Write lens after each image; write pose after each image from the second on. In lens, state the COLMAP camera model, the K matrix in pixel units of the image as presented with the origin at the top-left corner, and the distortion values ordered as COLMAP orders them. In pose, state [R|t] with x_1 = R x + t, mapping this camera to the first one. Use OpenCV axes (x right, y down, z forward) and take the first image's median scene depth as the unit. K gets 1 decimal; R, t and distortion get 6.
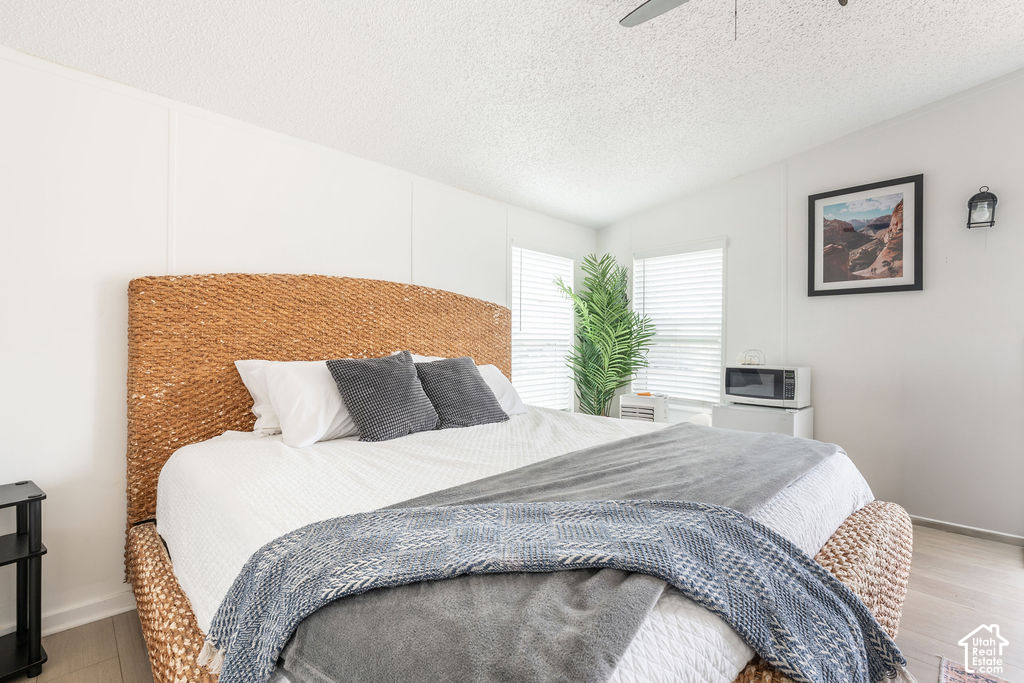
lens RADIAL K [[449.2, 0, 510.2], [0, 449.2, 345.8], [0, 0, 1]] dist [-0.002470, -0.000158]
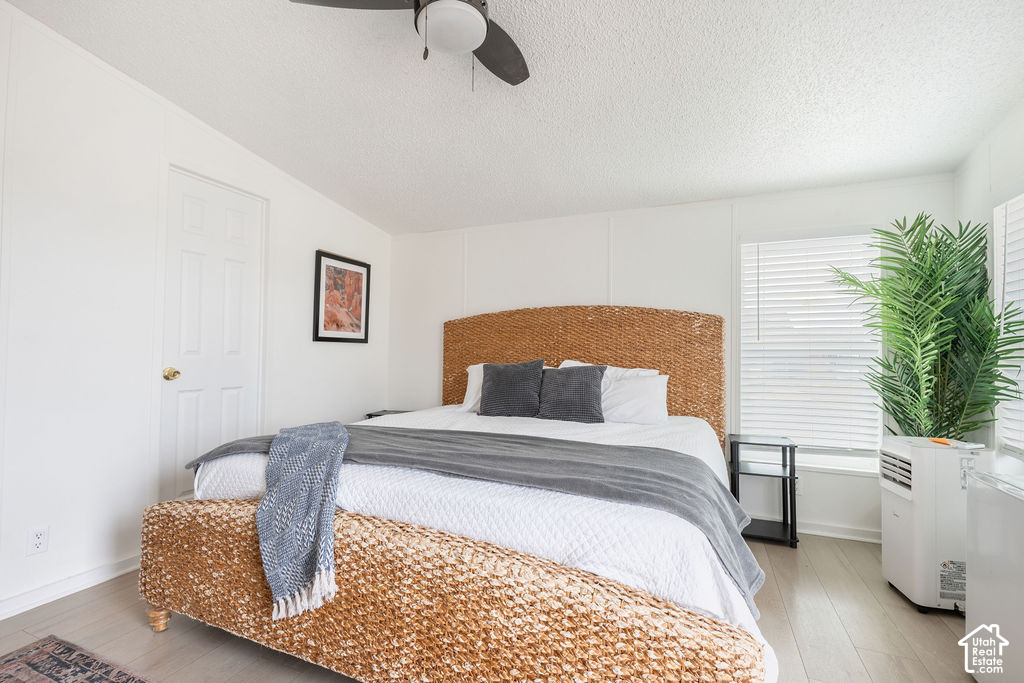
lens RADIAL K [[449.2, 0, 510.2], [0, 449.2, 345.8], [0, 0, 1]] dist [-0.002470, -0.000158]
pose [[0.396508, -0.000924, -0.918031, 0.791375], [-0.000521, 0.999999, -0.001231, -0.025498], [0.918031, 0.000966, 0.396507, 0.298316]]
